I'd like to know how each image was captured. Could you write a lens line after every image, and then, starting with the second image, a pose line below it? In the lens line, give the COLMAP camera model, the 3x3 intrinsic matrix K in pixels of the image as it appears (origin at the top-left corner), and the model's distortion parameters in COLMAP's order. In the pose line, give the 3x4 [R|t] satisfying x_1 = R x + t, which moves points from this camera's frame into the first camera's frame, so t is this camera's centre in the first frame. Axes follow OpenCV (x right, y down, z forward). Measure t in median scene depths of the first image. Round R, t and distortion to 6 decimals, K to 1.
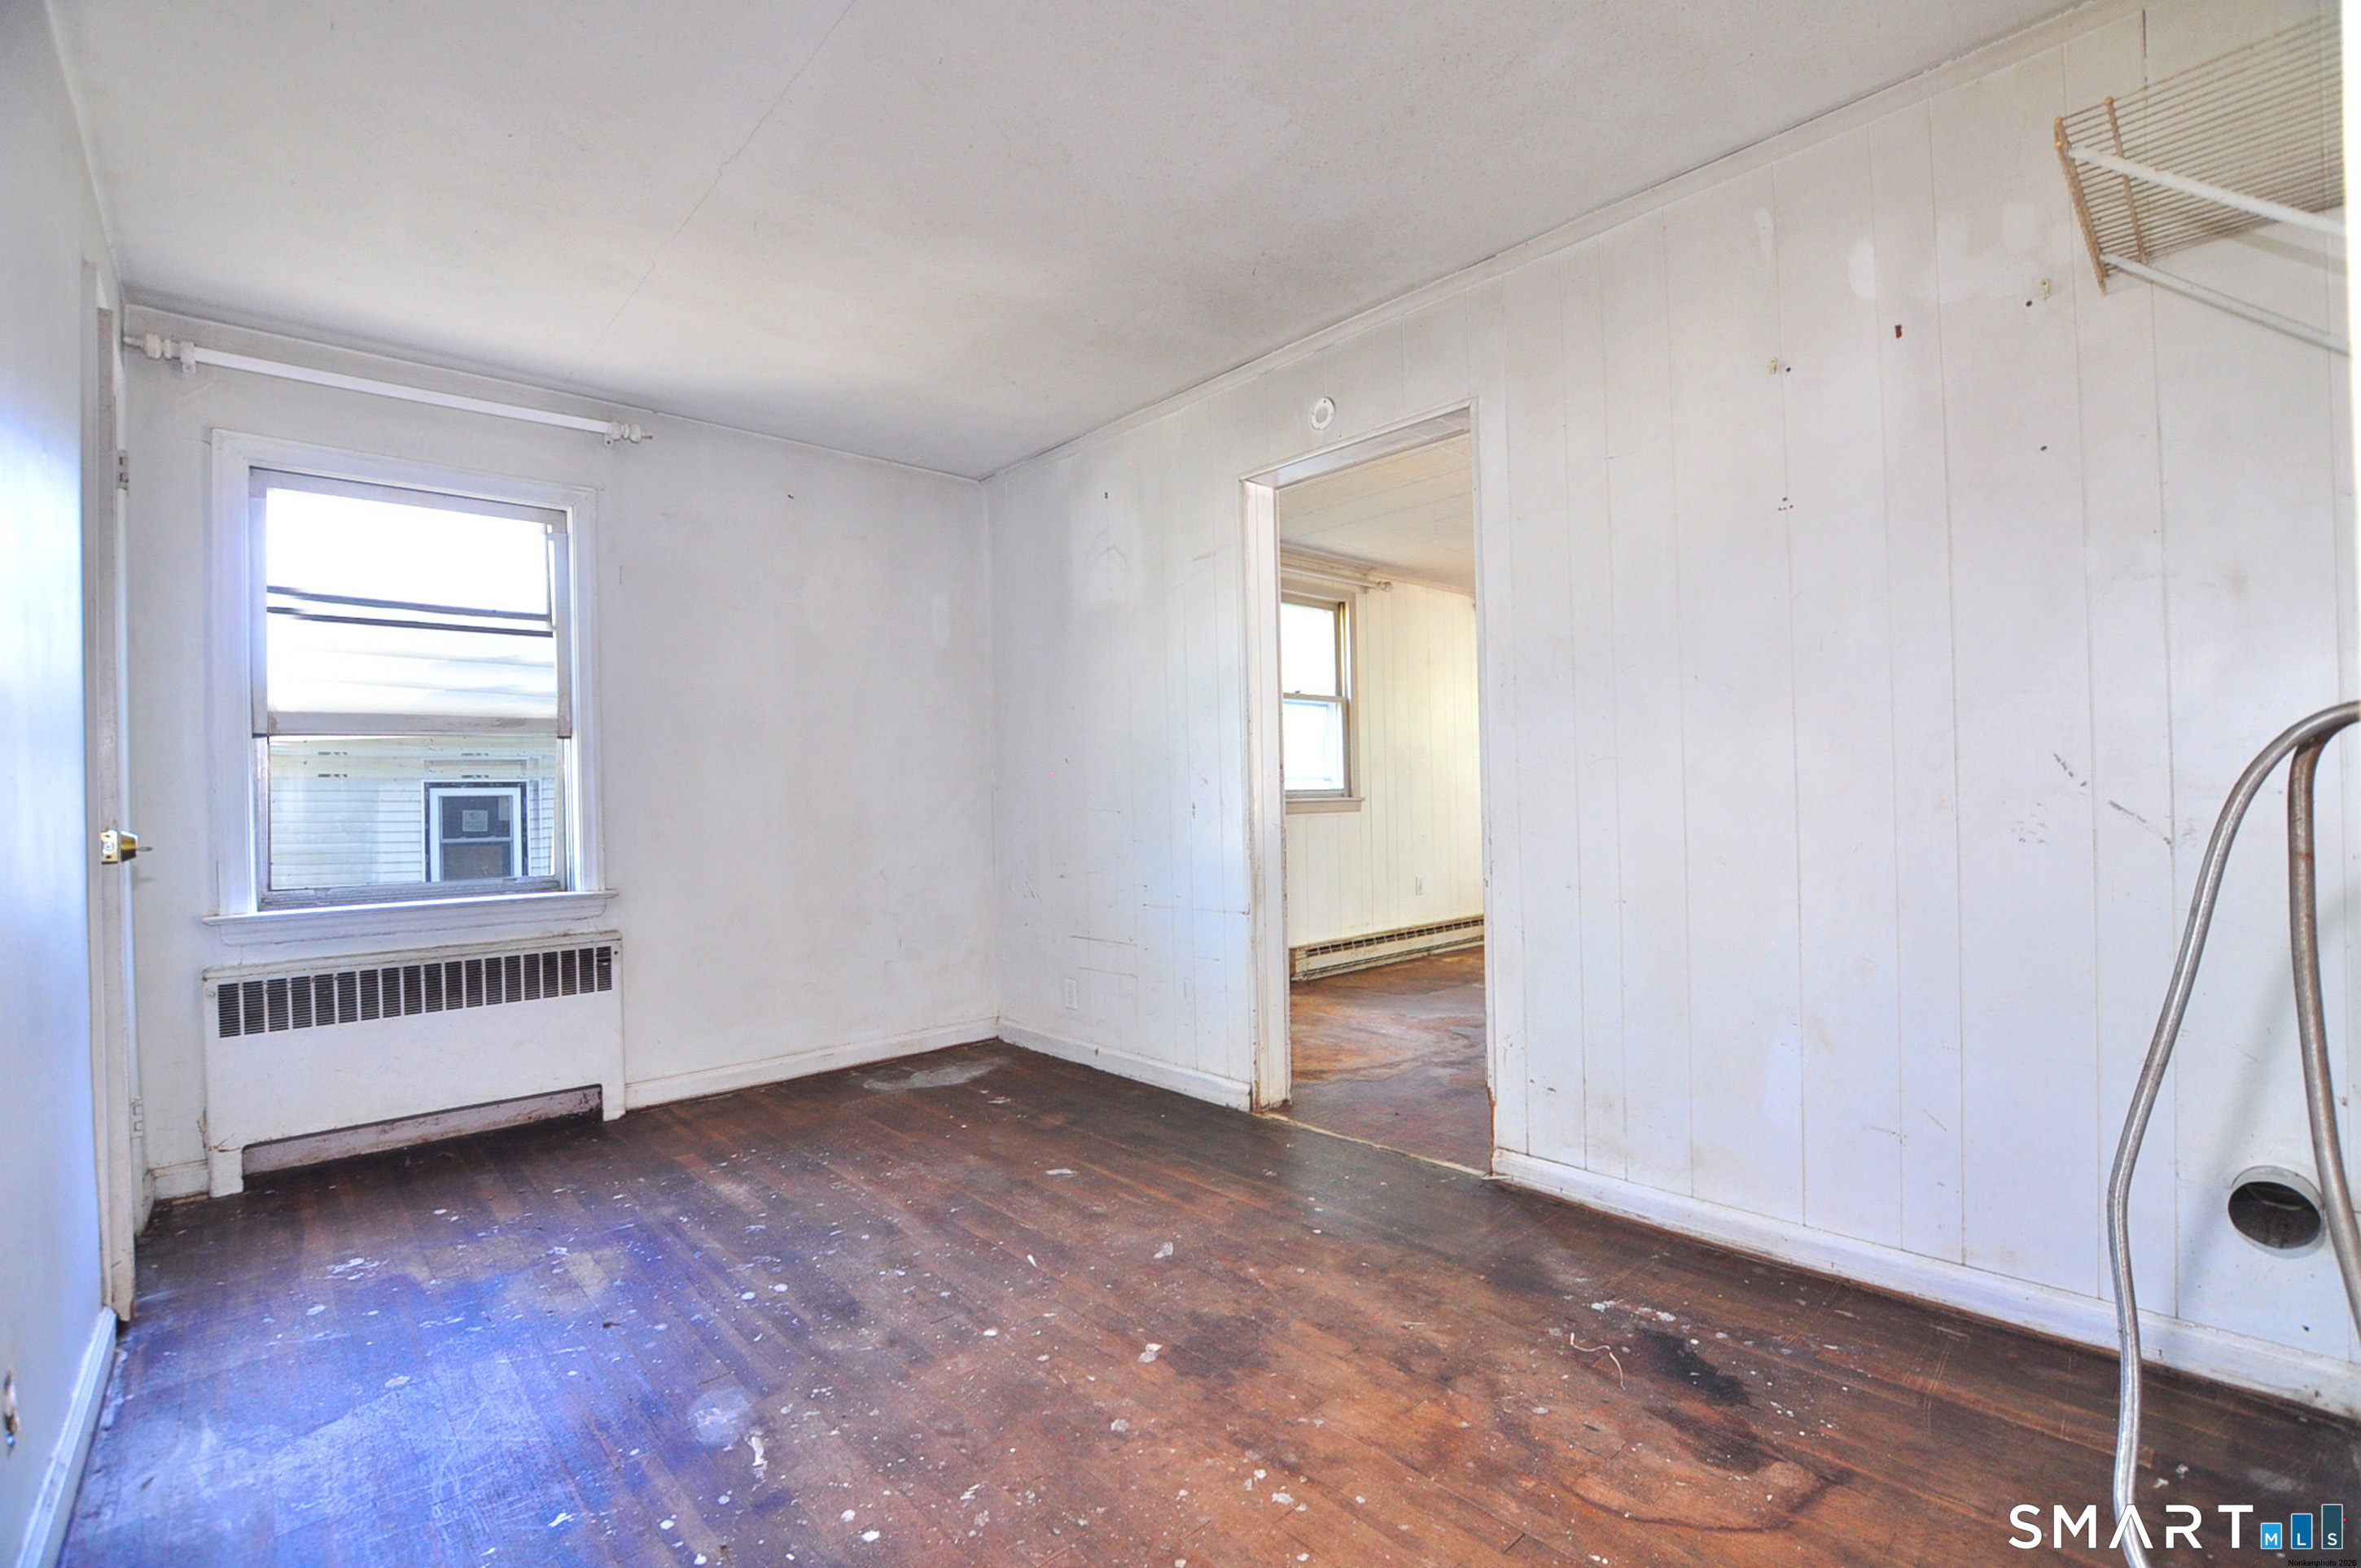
lens RADIAL K [[1037.4, 0, 1189.9], [0, 1037.4, 790.4], [0, 0, 1]] dist [-0.036387, 0.006174]
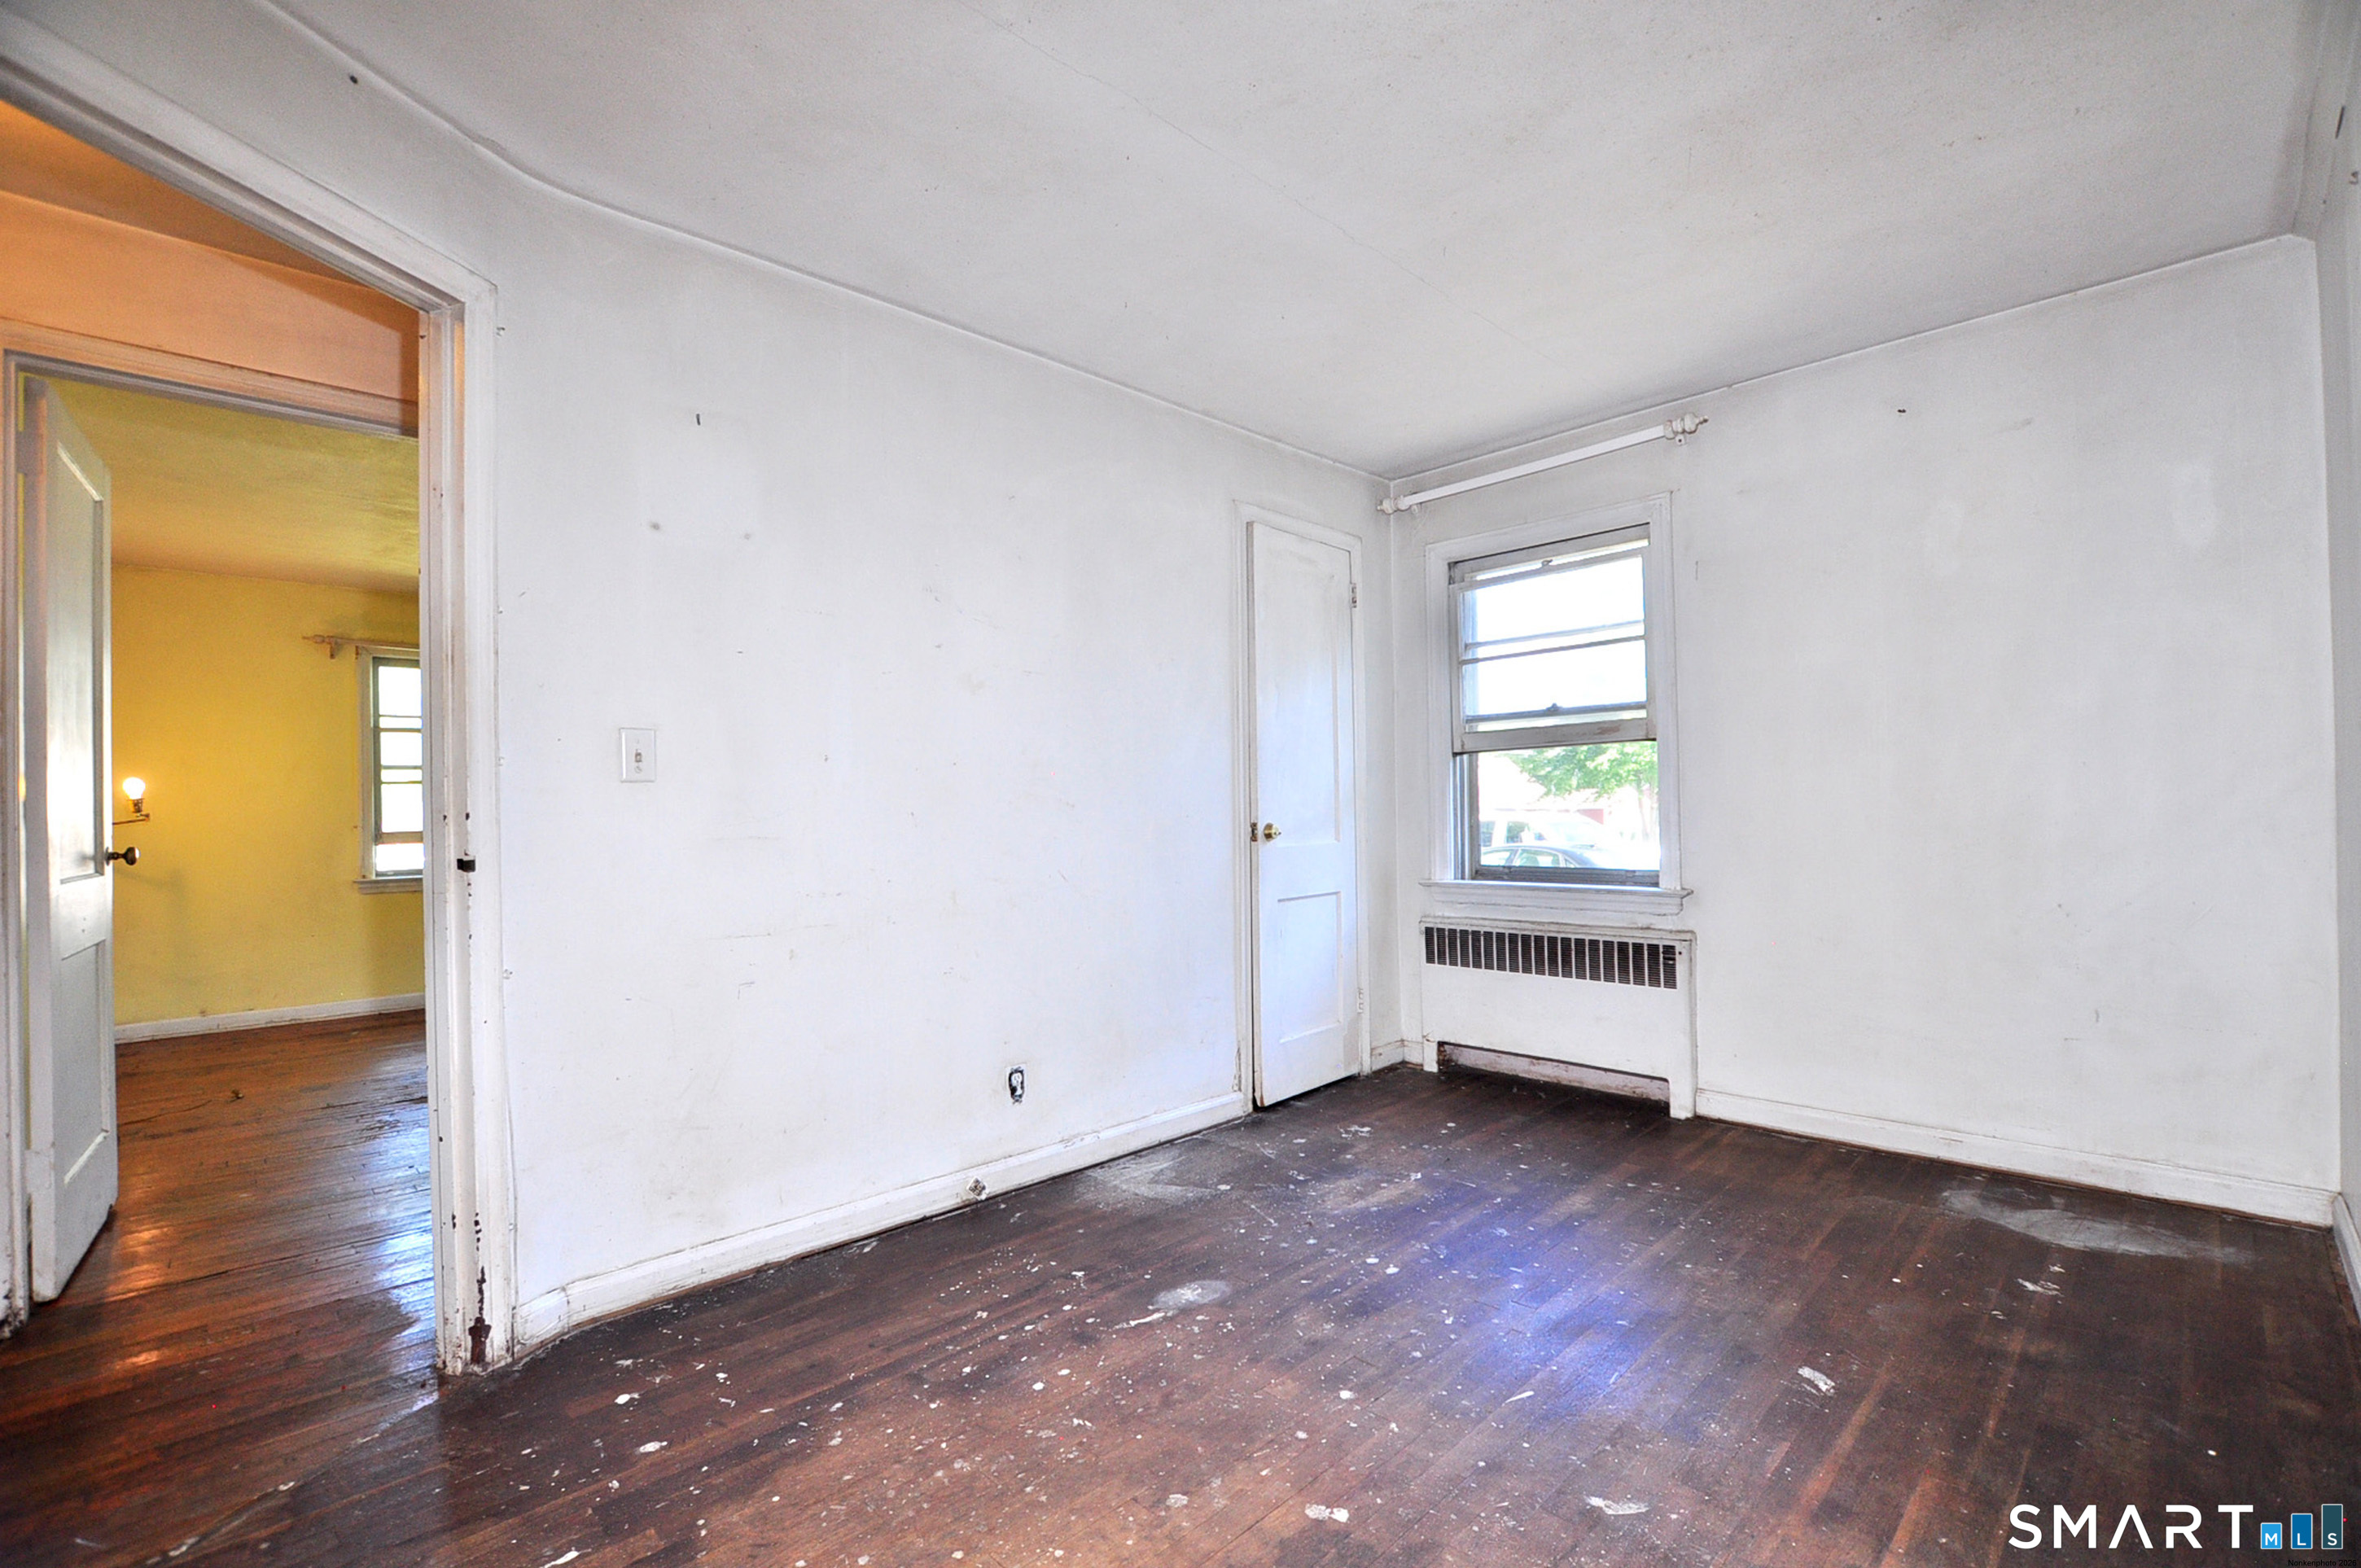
lens RADIAL K [[1037.4, 0, 1189.9], [0, 1037.4, 790.4], [0, 0, 1]] dist [-0.036387, 0.006174]
pose [[0.027110, 0.000426, -0.999632, 0.504351], [0.020933, 0.999780, 0.000994, -0.012315], [0.999413, -0.020952, 0.027095, 0.592174]]
